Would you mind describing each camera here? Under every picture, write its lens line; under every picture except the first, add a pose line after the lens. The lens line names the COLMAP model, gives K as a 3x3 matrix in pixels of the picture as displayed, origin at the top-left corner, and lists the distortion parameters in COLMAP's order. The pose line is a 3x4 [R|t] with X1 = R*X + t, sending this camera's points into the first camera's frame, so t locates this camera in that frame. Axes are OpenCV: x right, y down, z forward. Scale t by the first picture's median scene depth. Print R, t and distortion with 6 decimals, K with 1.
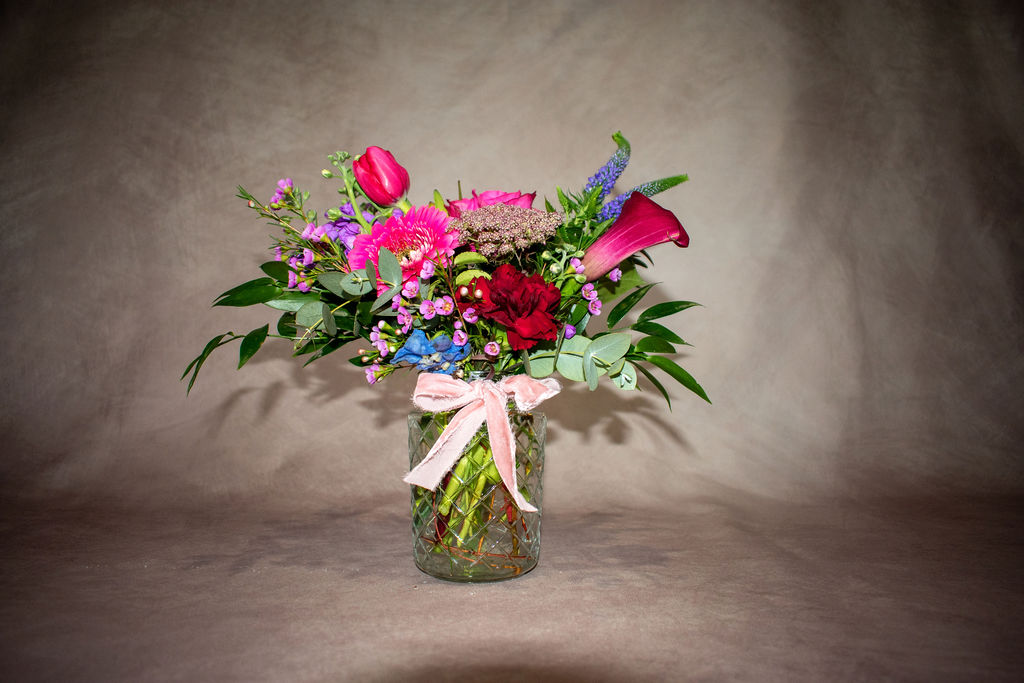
lens RADIAL K [[770.3, 0, 512.0], [0, 770.3, 341.5], [0, 0, 1]] dist [-0.086644, 0.005849]
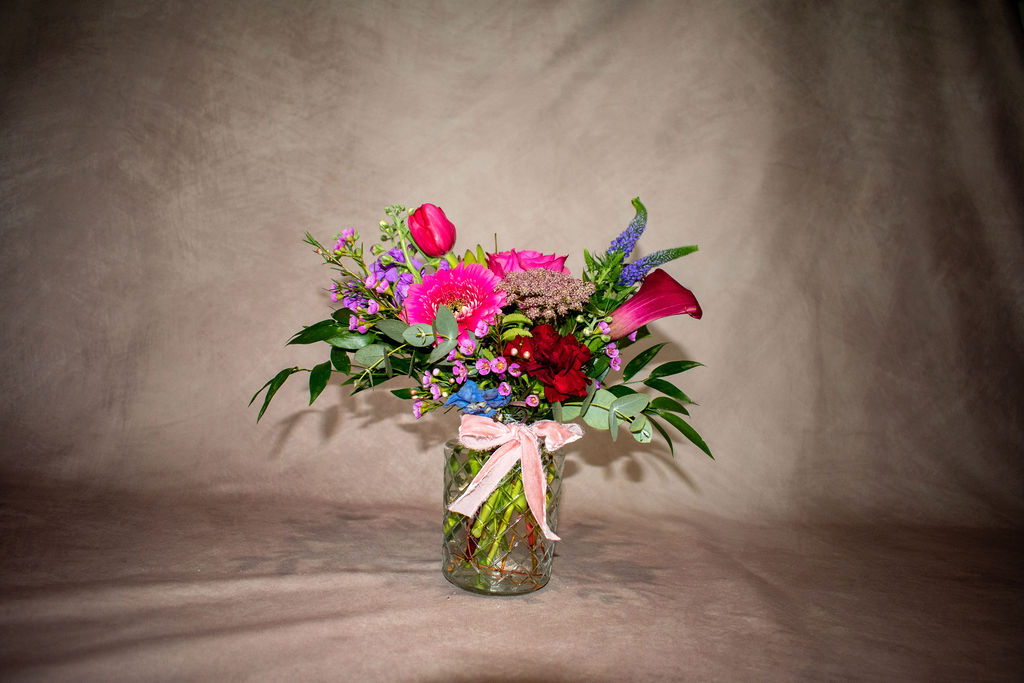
lens RADIAL K [[793.5, 0, 512.0], [0, 793.5, 341.5], [0, 0, 1]] dist [-0.076506, 0.003607]
pose [[0.994062, 0.069234, 0.083946, -0.090659], [-0.072068, 0.996911, 0.031217, -0.063517], [-0.081526, -0.037082, 0.995981, -0.102818]]
